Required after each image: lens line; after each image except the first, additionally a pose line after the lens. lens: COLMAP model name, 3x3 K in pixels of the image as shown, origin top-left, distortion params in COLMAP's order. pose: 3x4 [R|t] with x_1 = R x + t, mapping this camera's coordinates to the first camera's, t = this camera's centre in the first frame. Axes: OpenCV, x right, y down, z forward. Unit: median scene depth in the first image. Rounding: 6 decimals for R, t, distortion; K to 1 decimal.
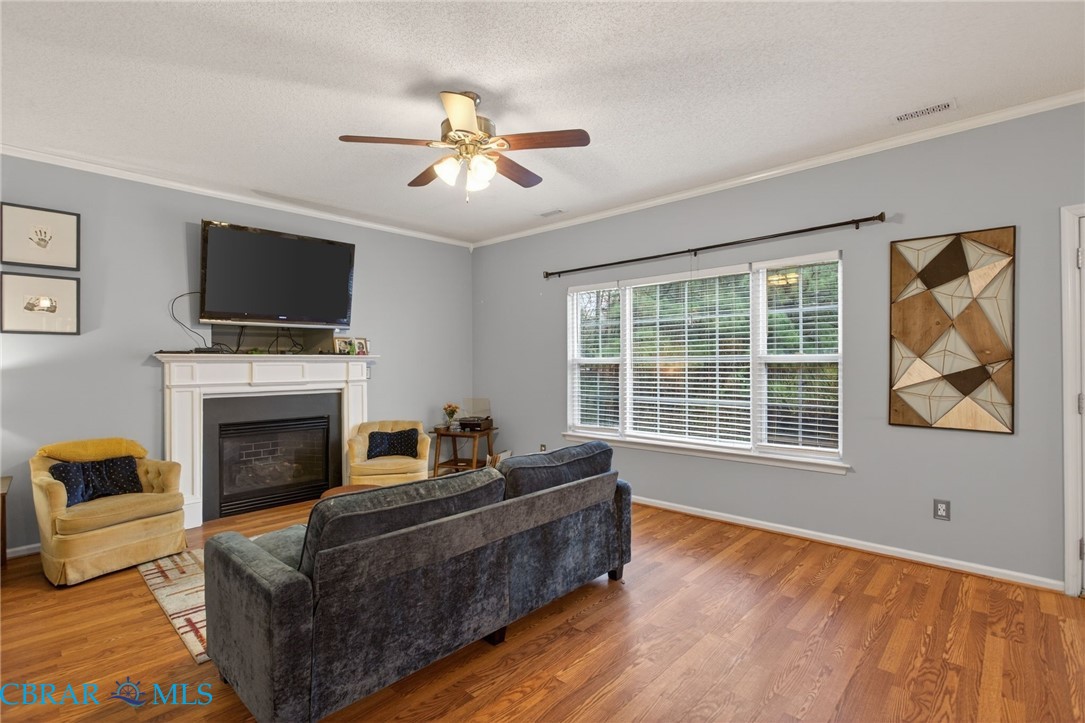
lens RADIAL K [[501.3, 0, 539.4], [0, 501.3, 366.3], [0, 0, 1]] dist [-0.007967, -0.000525]
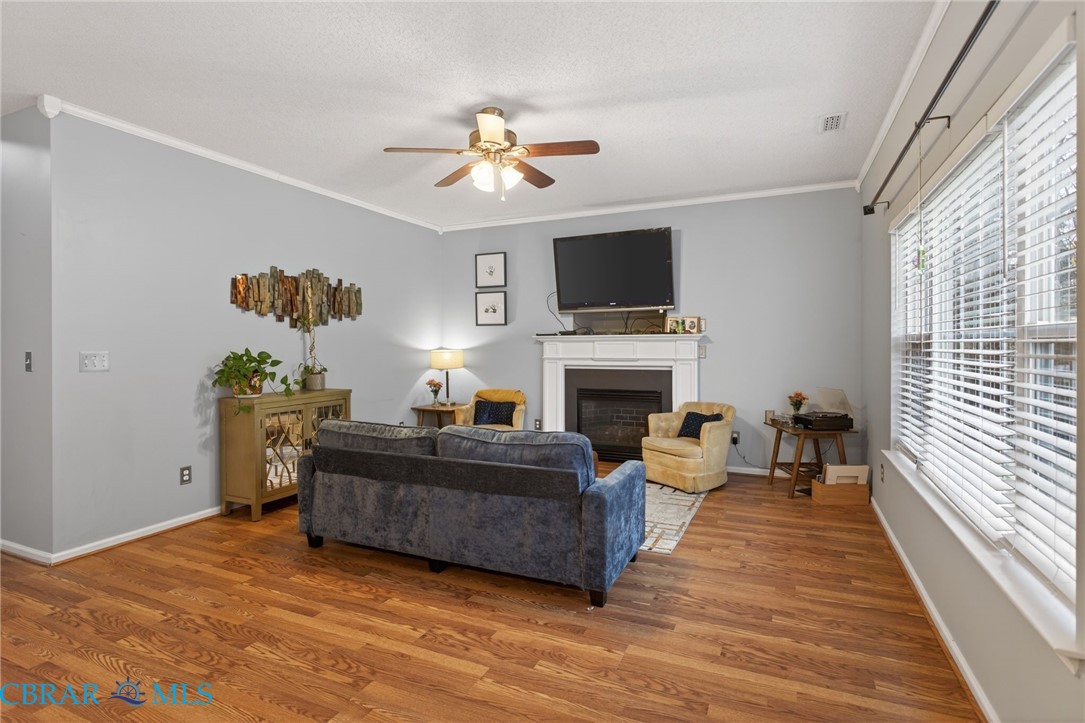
lens RADIAL K [[537.1, 0, 543.5], [0, 537.1, 347.6], [0, 0, 1]] dist [-0.001911, -0.000275]
pose [[0.333048, 0.007861, -0.942877, 0.882244], [-0.003796, 0.999968, 0.006996, -0.002435], [0.942902, 0.001249, 0.333068, 0.578723]]
